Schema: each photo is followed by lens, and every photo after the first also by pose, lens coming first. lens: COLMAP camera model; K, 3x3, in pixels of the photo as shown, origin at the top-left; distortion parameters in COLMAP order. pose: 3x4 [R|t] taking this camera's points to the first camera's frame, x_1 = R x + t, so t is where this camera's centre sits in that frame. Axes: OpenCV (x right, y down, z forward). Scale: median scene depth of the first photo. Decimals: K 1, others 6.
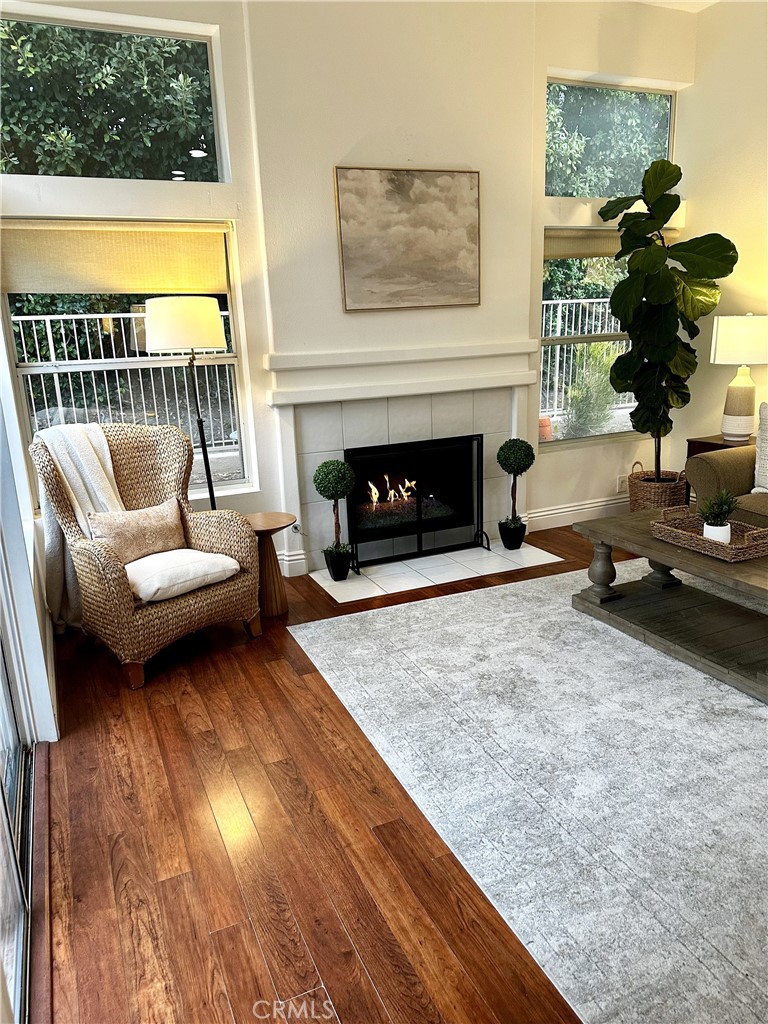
lens RADIAL K [[717.7, 0, 378.8], [0, 717.7, 521.7], [0, 0, 1]] dist [0.071765, -0.113068]
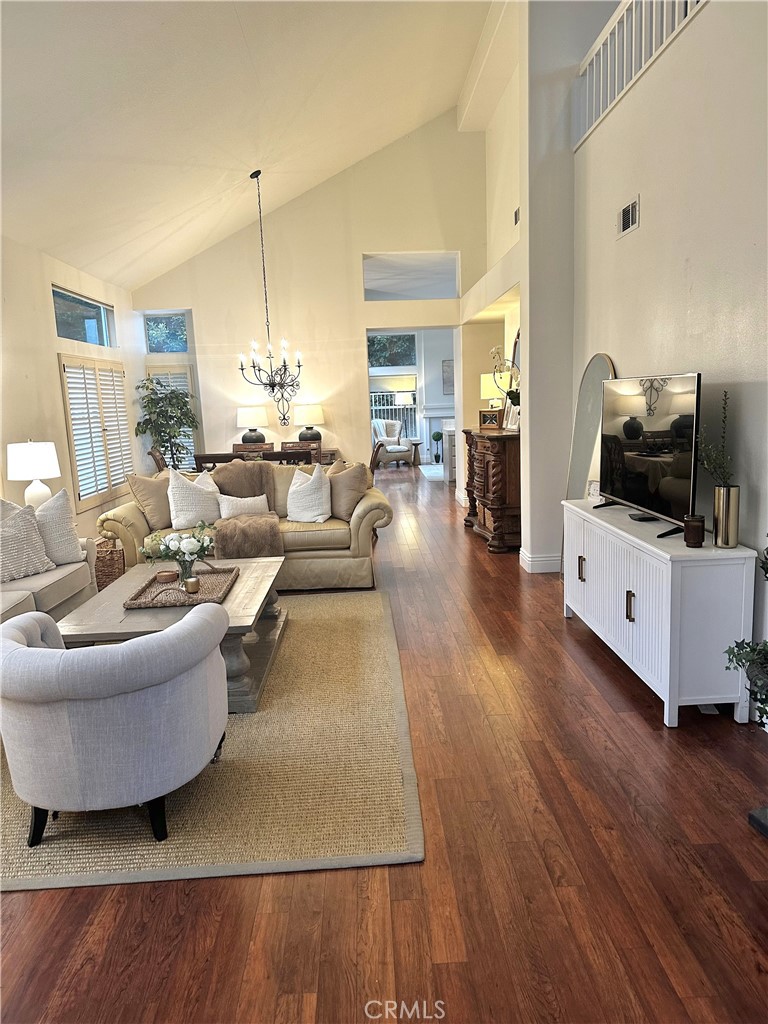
lens RADIAL K [[717.7, 0, 378.8], [0, 717.7, 521.7], [0, 0, 1]] dist [0.071765, -0.113068]
pose [[0.915487, 0.059350, -0.397947, 1.406674], [-0.089686, 0.994278, -0.058039, 0.756492], [0.392225, 0.088824, 0.915571, -3.070577]]
